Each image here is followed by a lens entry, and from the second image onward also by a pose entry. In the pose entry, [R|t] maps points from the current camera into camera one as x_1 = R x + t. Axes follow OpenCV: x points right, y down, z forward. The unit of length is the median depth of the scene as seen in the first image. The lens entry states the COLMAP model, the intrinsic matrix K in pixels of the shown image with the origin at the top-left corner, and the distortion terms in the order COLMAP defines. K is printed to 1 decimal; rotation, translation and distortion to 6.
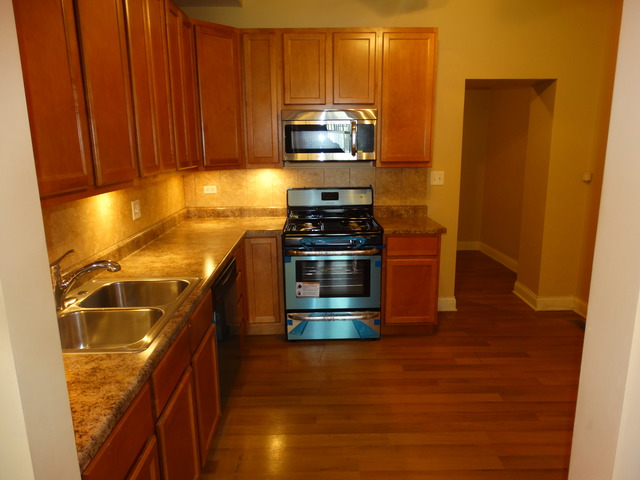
lens RADIAL K [[452.1, 0, 323.9], [0, 452.1, 237.6], [0, 0, 1]] dist [0.004743, -0.005823]
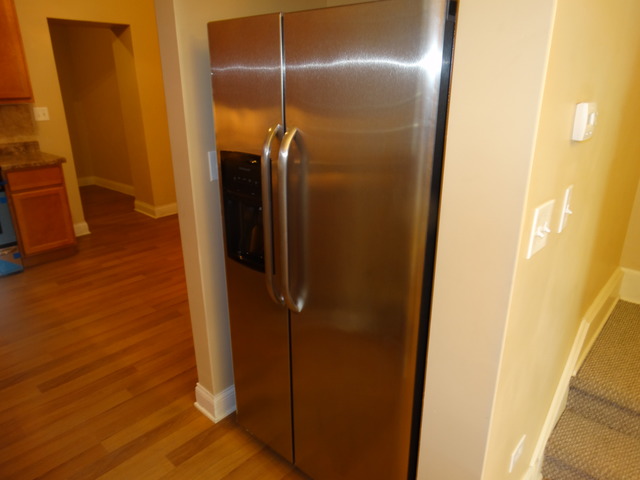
lens RADIAL K [[452.1, 0, 318.3], [0, 452.1, 239.4], [0, 0, 1]] dist [0.004743, -0.005823]
pose [[0.683446, -0.238647, 0.689891, -0.119417], [0.148526, 0.970745, 0.188662, 0.055310], [-0.714732, -0.026474, 0.698897, -0.234671]]
